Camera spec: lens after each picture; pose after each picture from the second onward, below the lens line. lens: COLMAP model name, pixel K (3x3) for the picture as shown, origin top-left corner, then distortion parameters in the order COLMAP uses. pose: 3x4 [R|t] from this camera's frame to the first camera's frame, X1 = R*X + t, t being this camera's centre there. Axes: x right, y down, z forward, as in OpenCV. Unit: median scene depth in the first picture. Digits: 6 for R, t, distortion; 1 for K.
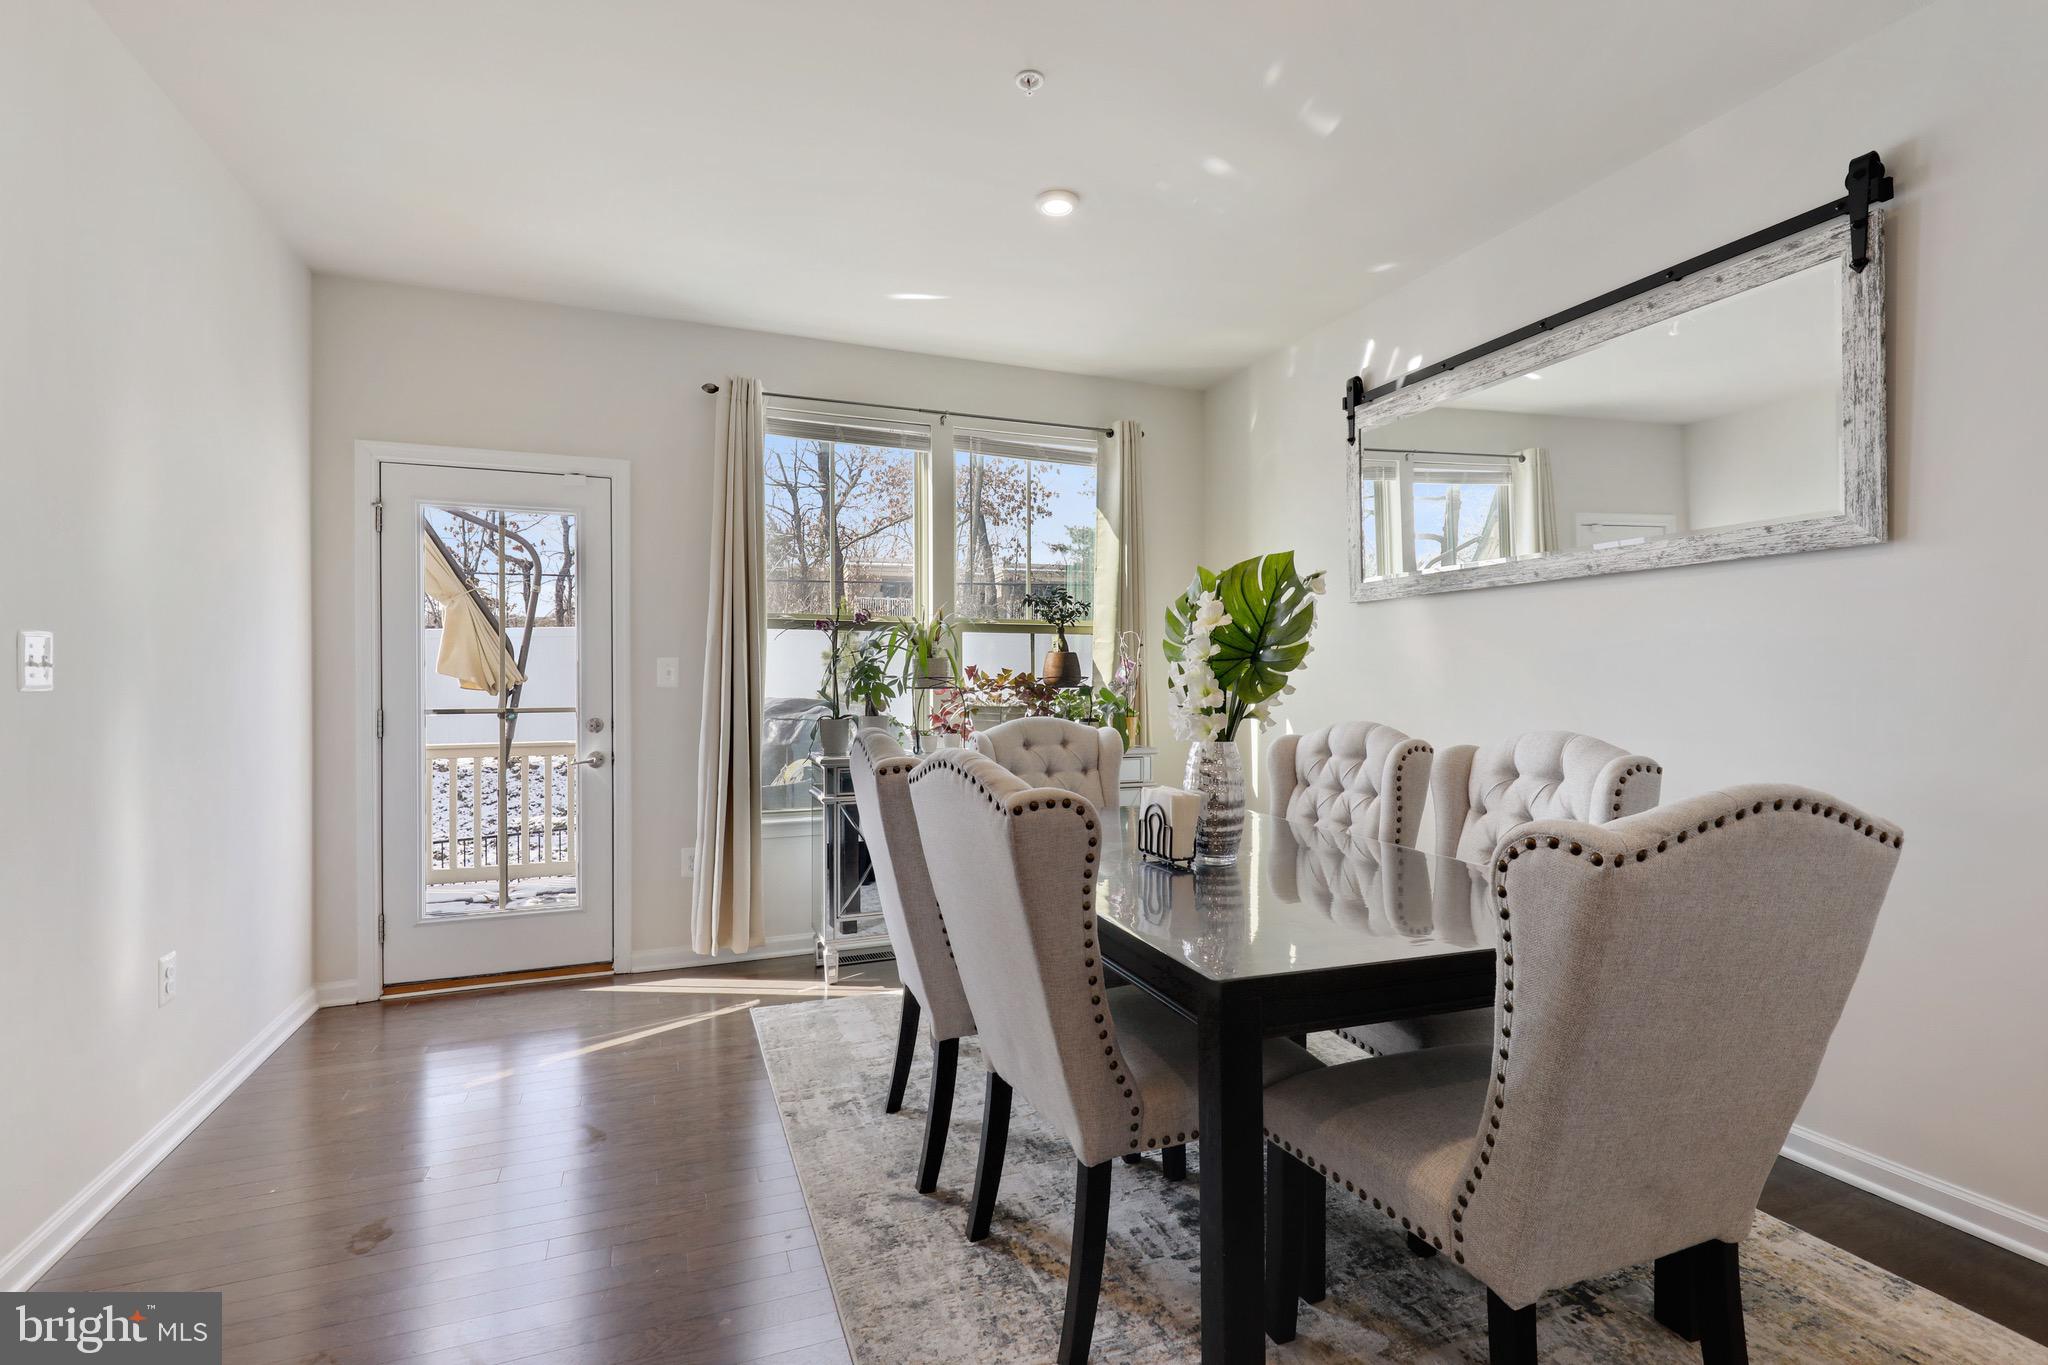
lens RADIAL K [[937.9, 0, 1032.4], [0, 937.9, 680.8], [0, 0, 1]] dist [0.011529, -0.000572]
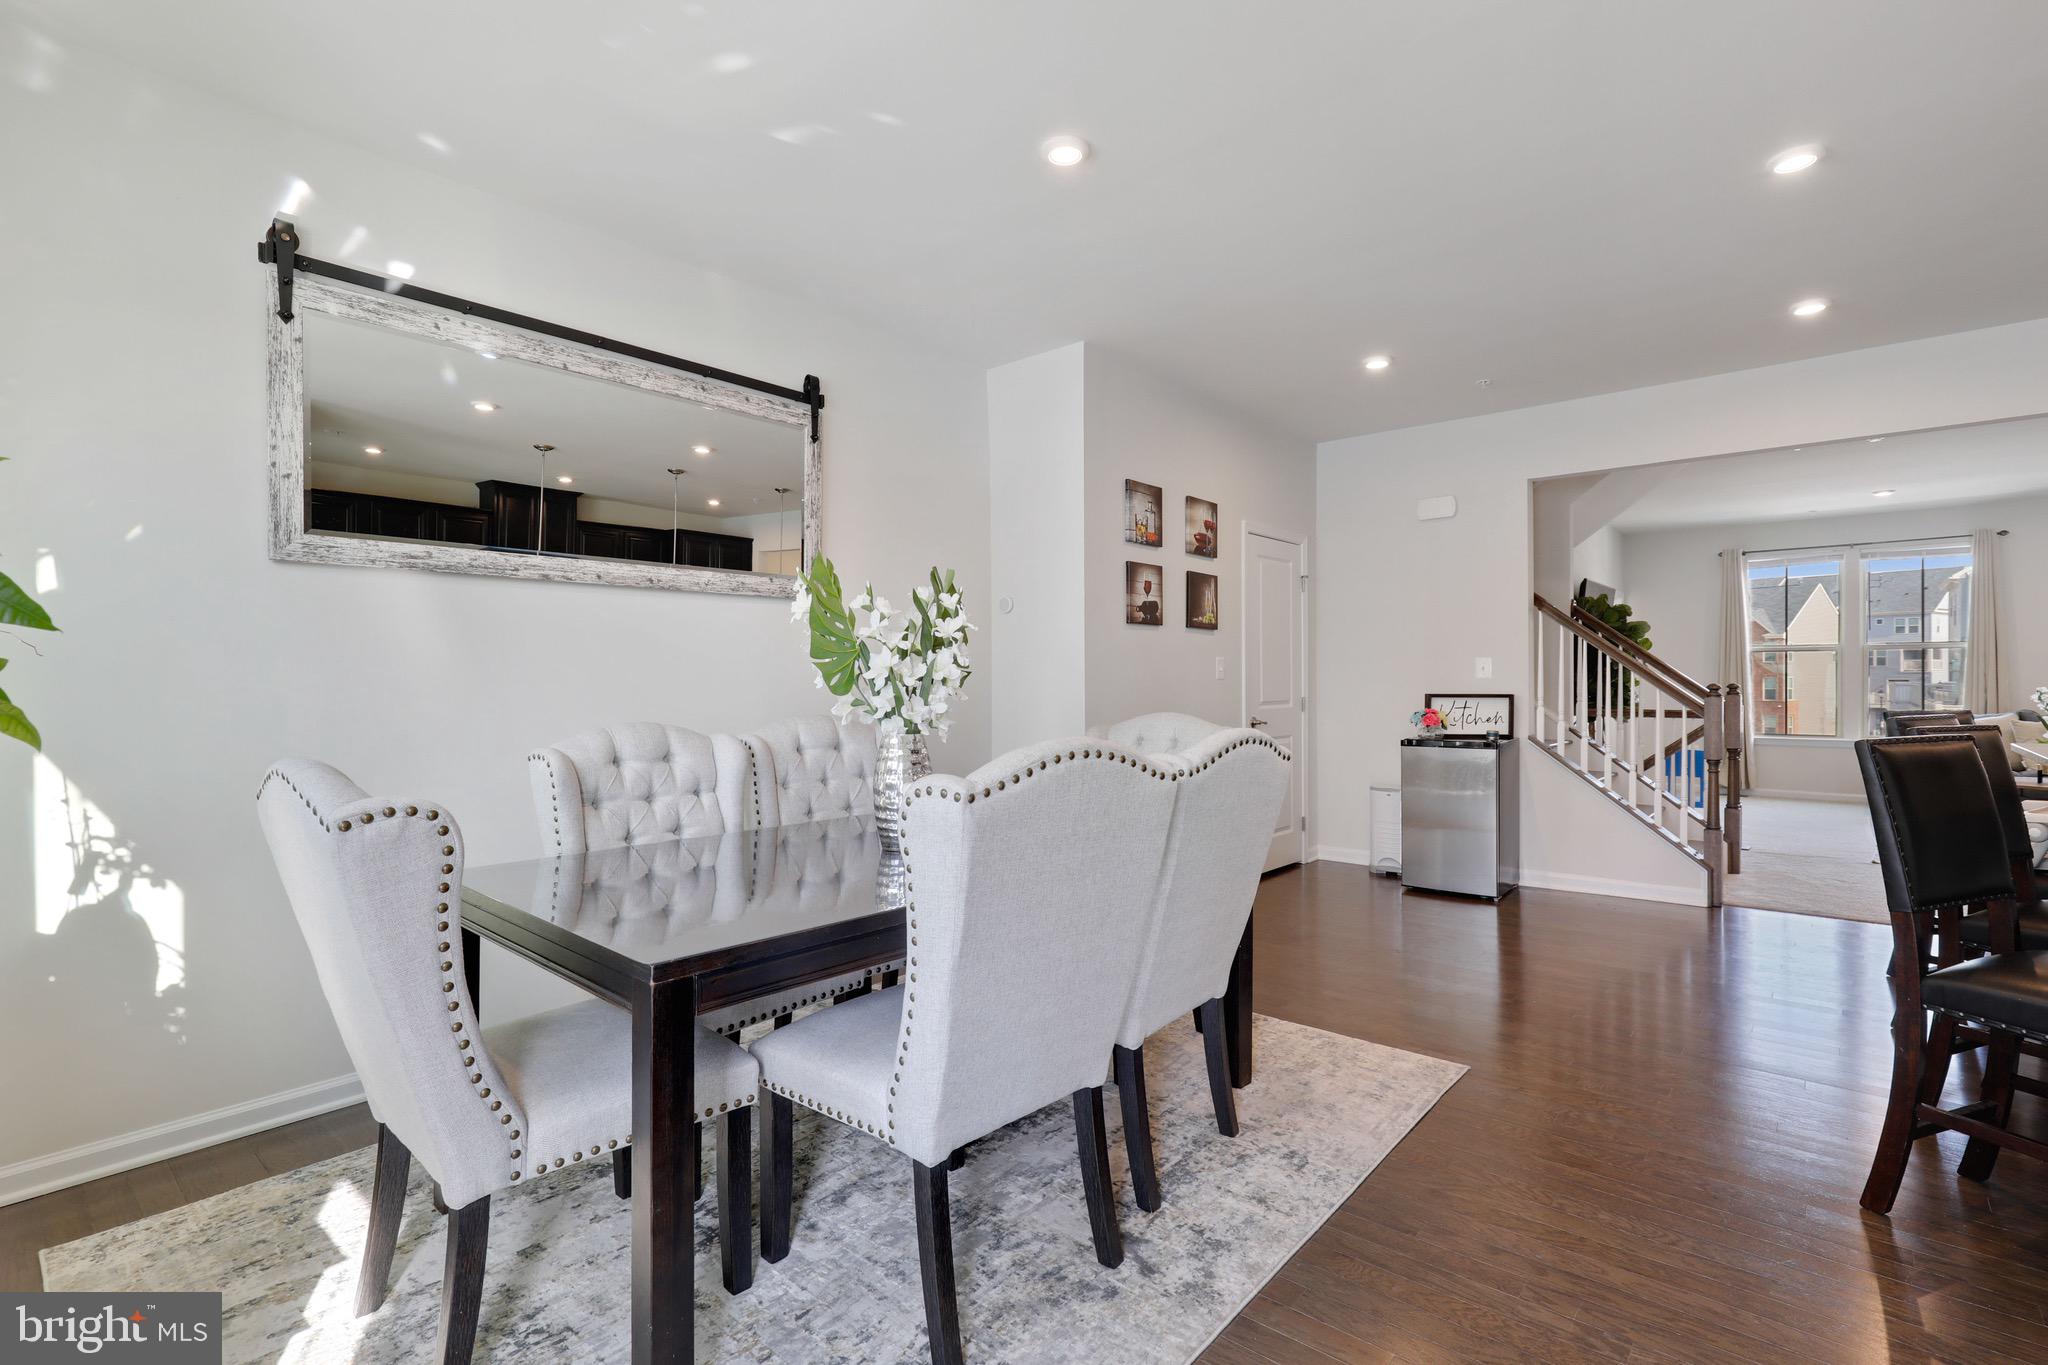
lens RADIAL K [[937.9, 0, 1032.4], [0, 937.9, 680.8], [0, 0, 1]] dist [0.011529, -0.000572]
pose [[-0.453295, 0.002187, 0.891358, -0.492484], [0.004037, 0.999992, -0.000400, 0.003458], [-0.891352, 0.003417, -0.453300, 0.838942]]
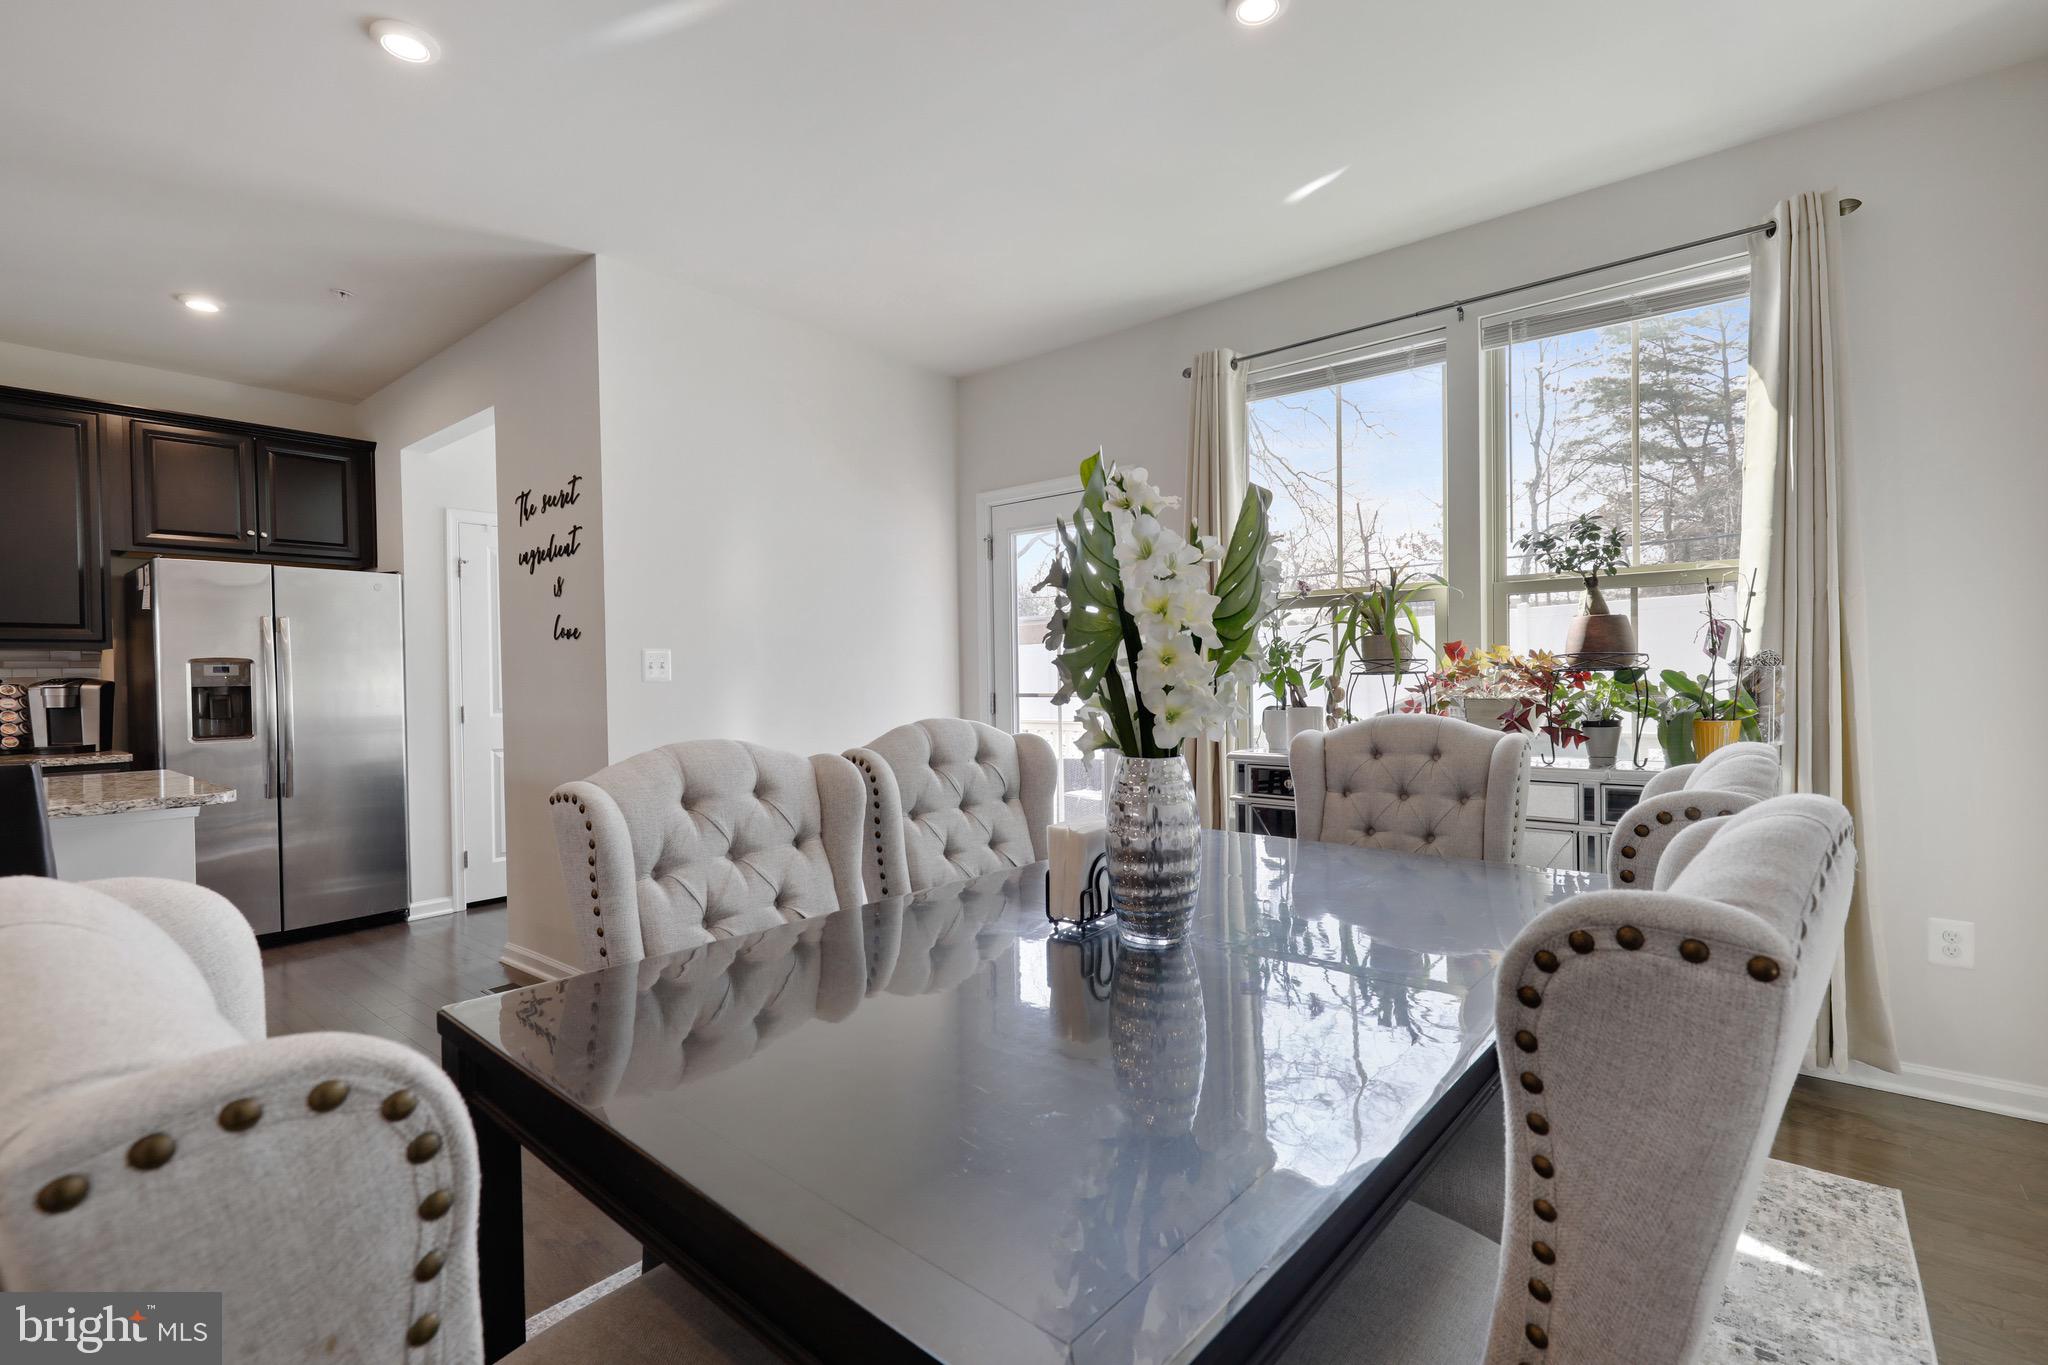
lens RADIAL K [[937.9, 0, 1032.4], [0, 937.9, 680.8], [0, 0, 1]] dist [0.011529, -0.000572]
pose [[0.474068, 0.000124, -0.880488, 0.466240], [0.016323, 0.999827, 0.008930, 0.001917], [0.880337, -0.018606, 0.473984, 0.389604]]
